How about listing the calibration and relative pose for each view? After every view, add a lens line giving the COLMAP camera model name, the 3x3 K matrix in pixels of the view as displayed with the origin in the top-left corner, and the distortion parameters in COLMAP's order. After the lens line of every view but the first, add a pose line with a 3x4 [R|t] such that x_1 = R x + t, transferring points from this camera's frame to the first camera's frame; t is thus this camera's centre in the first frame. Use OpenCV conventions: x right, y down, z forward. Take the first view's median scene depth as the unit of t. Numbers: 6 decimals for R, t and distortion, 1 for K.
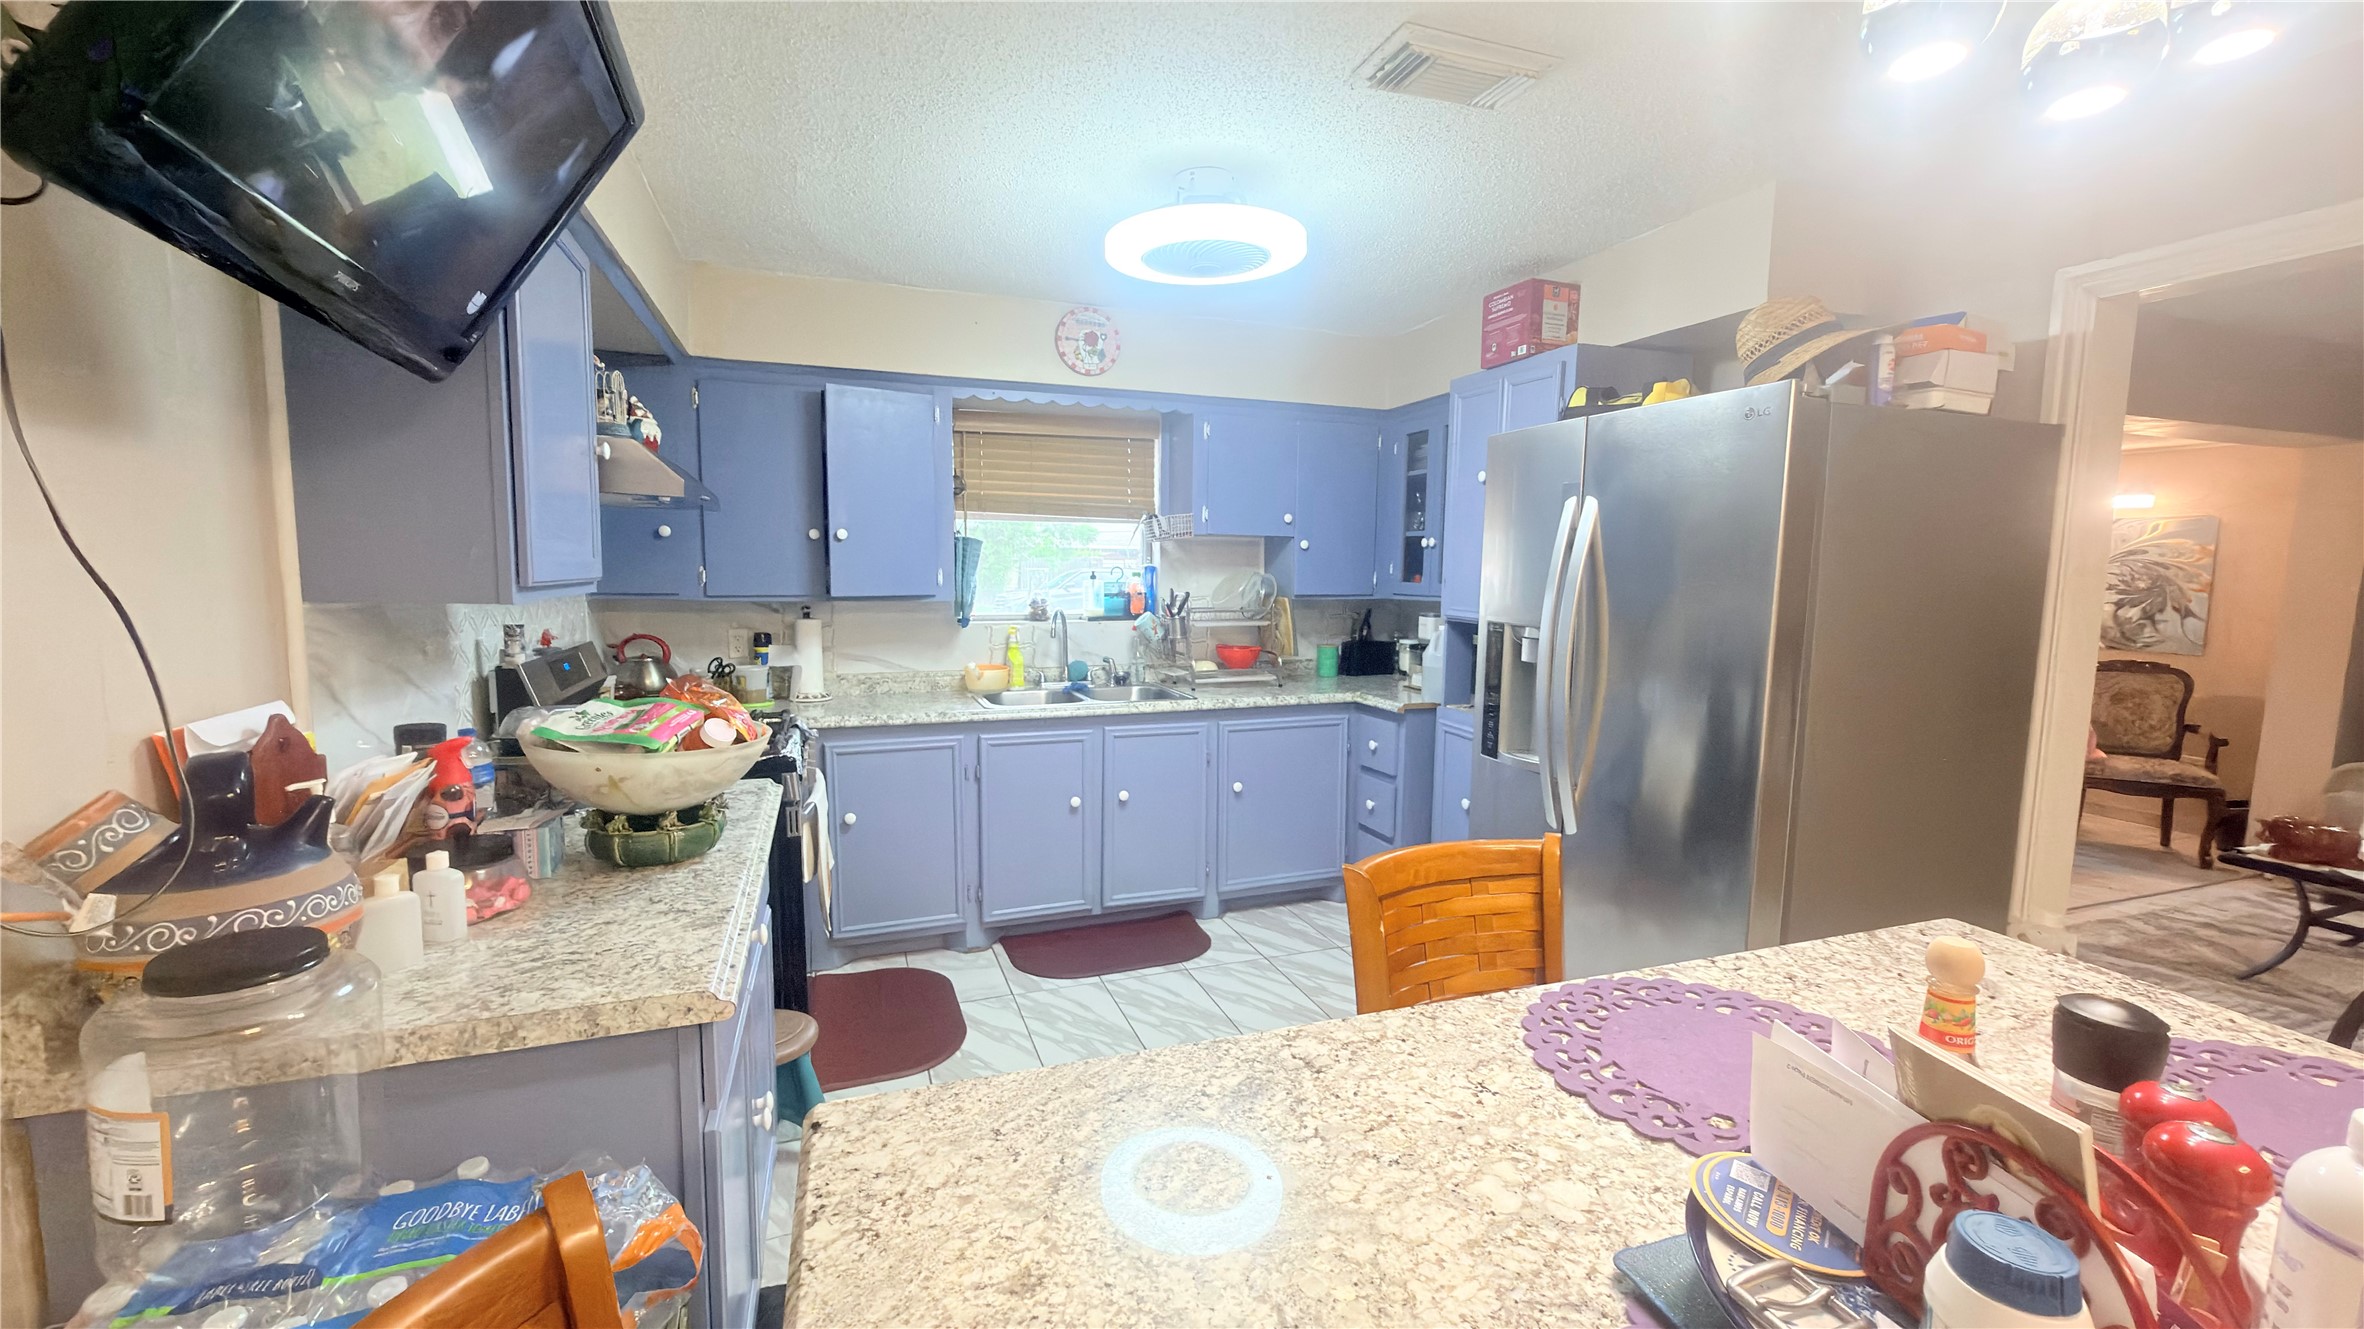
lens RADIAL K [[937.0, 0, 1180.4], [0, 937.0, 665.5], [0, 0, 1]] dist [-0.000850, 0.000475]
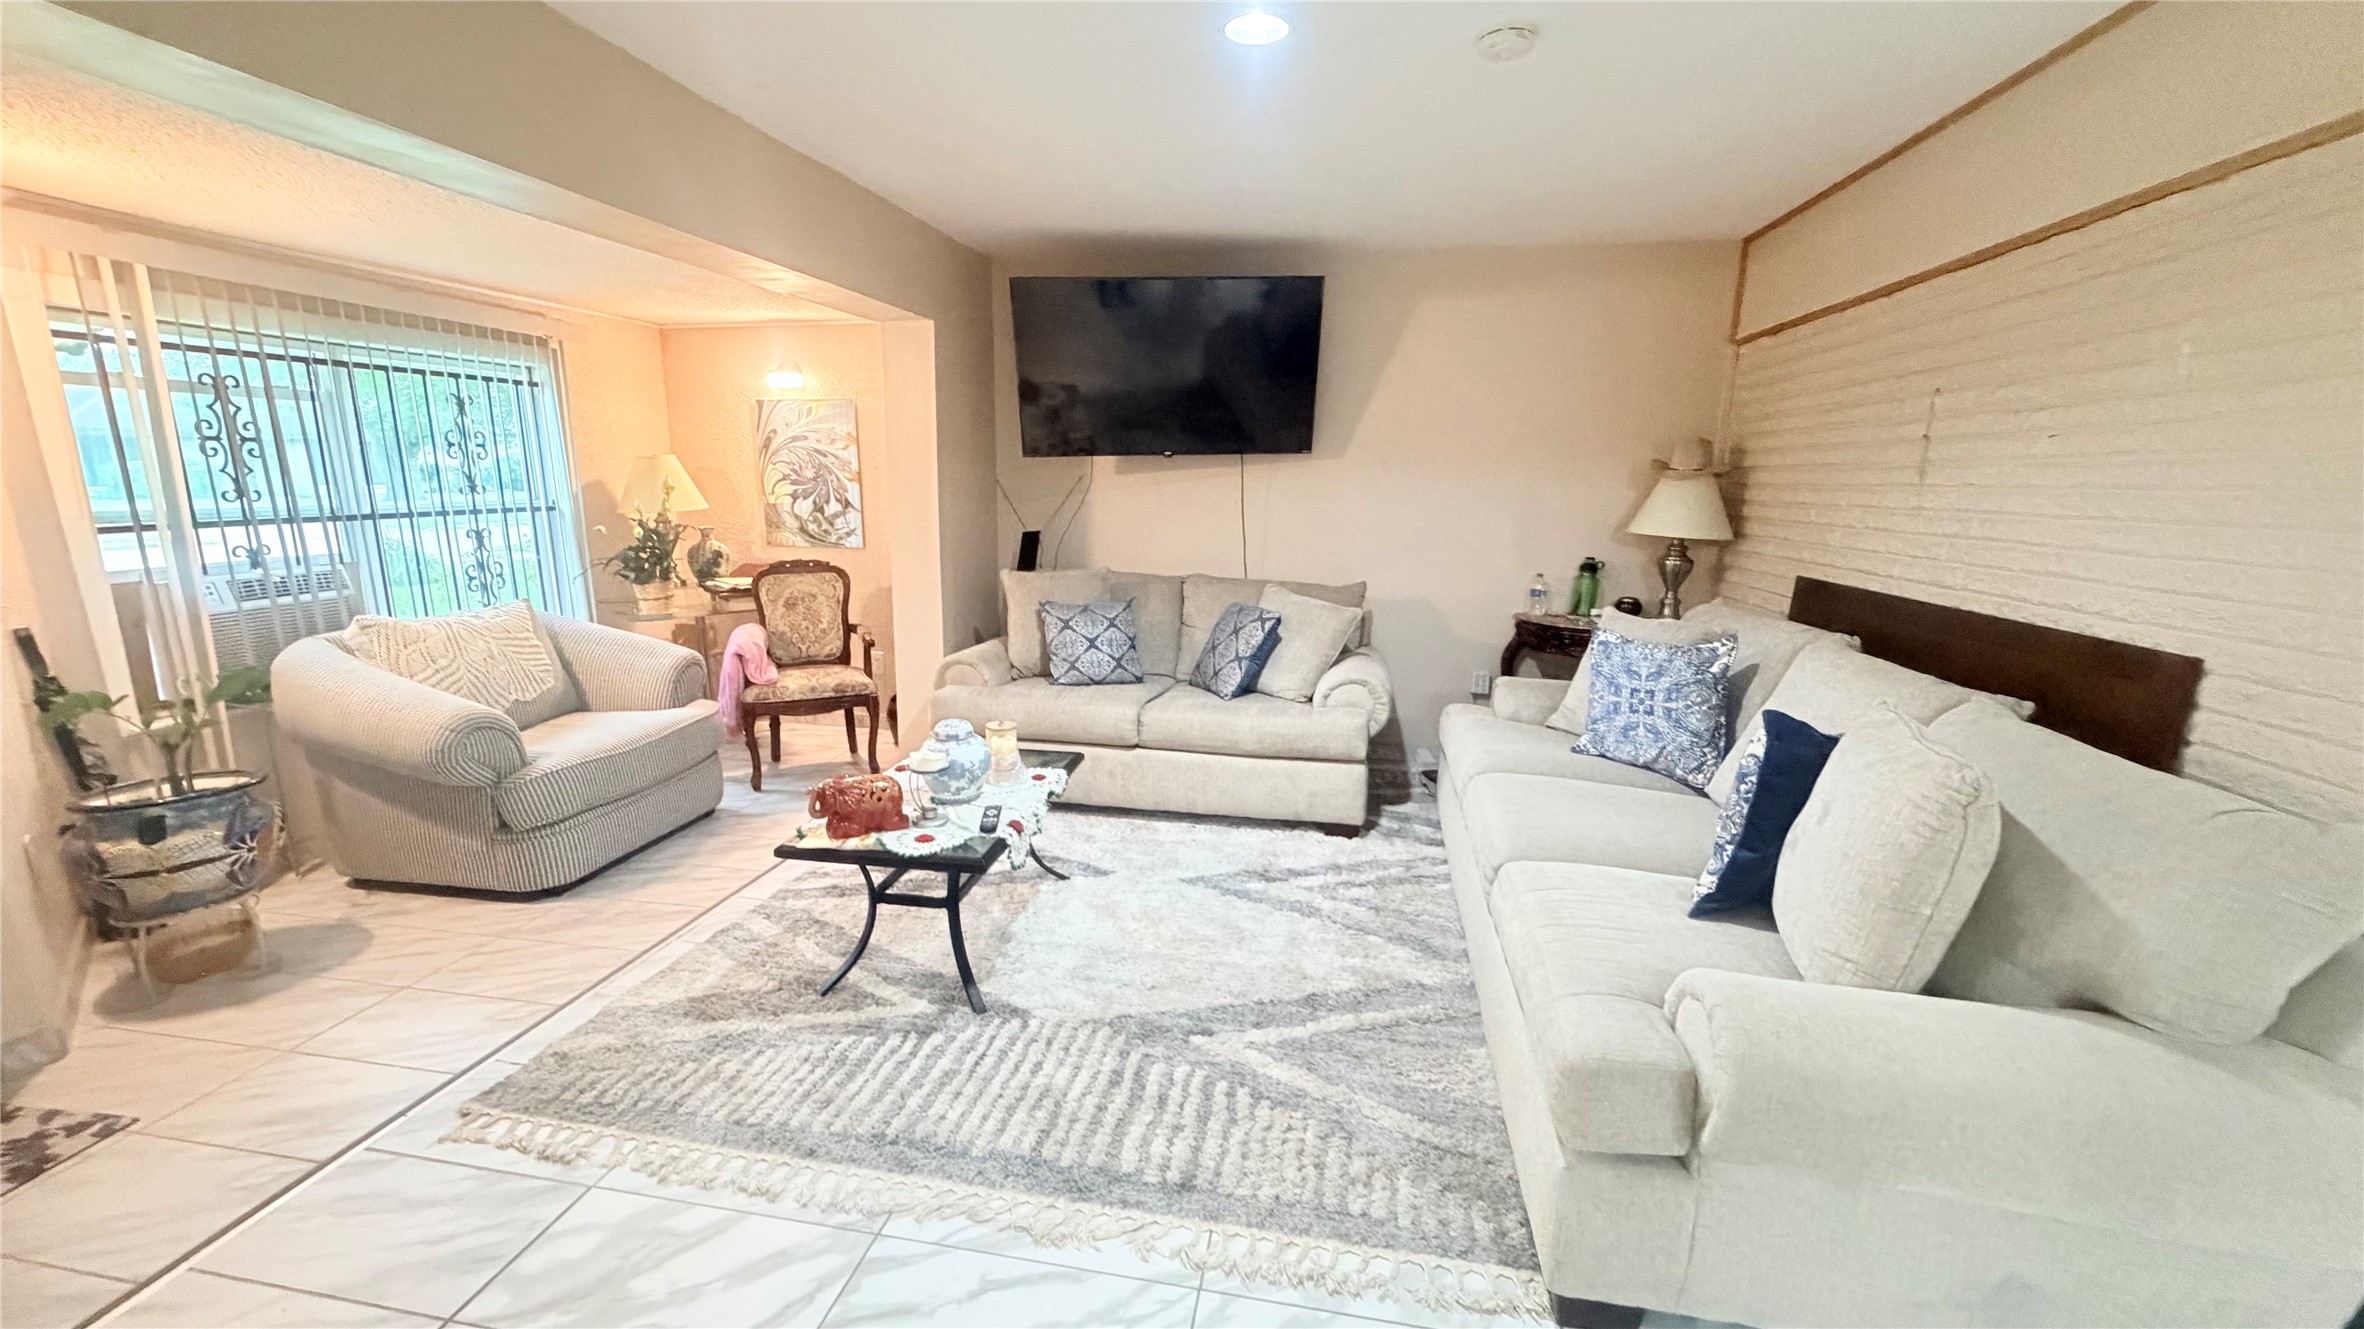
lens RADIAL K [[937.0, 0, 1180.4], [0, 937.0, 665.5], [0, 0, 1]] dist [-0.000850, 0.000475]
pose [[0.507076, -0.180813, 0.842722, 0.437430], [0.086127, 0.983484, 0.159191, -0.017625], [-0.857588, -0.008141, 0.514274, 0.229749]]
